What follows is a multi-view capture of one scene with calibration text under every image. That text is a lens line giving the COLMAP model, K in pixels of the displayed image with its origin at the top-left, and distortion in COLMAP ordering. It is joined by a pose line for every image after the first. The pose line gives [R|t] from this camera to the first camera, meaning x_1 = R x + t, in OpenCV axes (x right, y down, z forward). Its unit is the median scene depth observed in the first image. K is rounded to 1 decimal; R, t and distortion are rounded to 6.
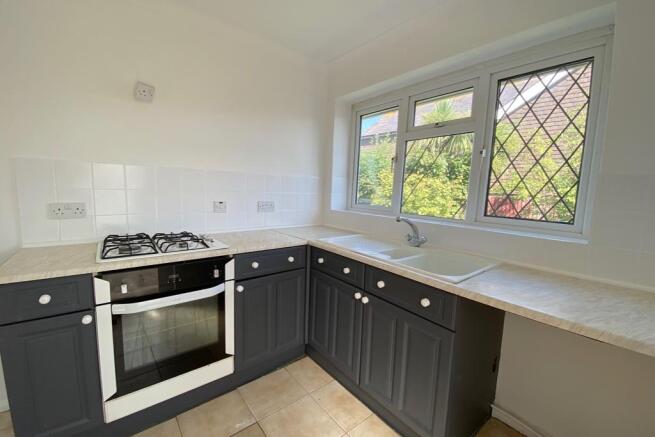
lens RADIAL K [[267.2, 0, 327.6], [0, 267.2, 218.0], [0, 0, 1]] dist [0.000748, -0.000626]
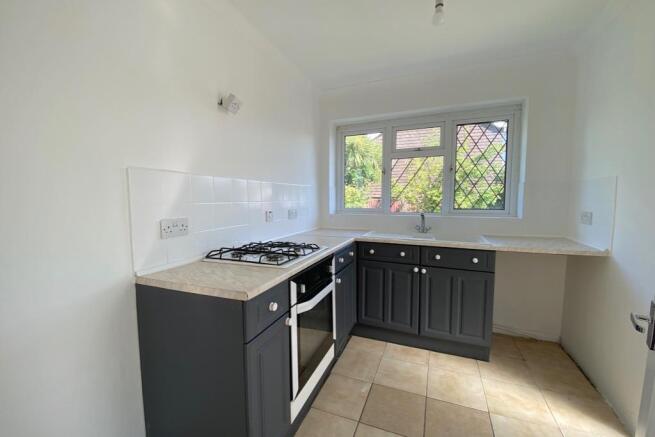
lens RADIAL K [[267.2, 0, 326.6], [0, 267.2, 219.1], [0, 0, 1]] dist [0.000748, -0.000626]
pose [[0.878075, -0.074840, 0.472635, -0.898646], [0.088822, 0.996021, -0.007300, -0.004884], [-0.470207, 0.048391, 0.881228, -0.028485]]
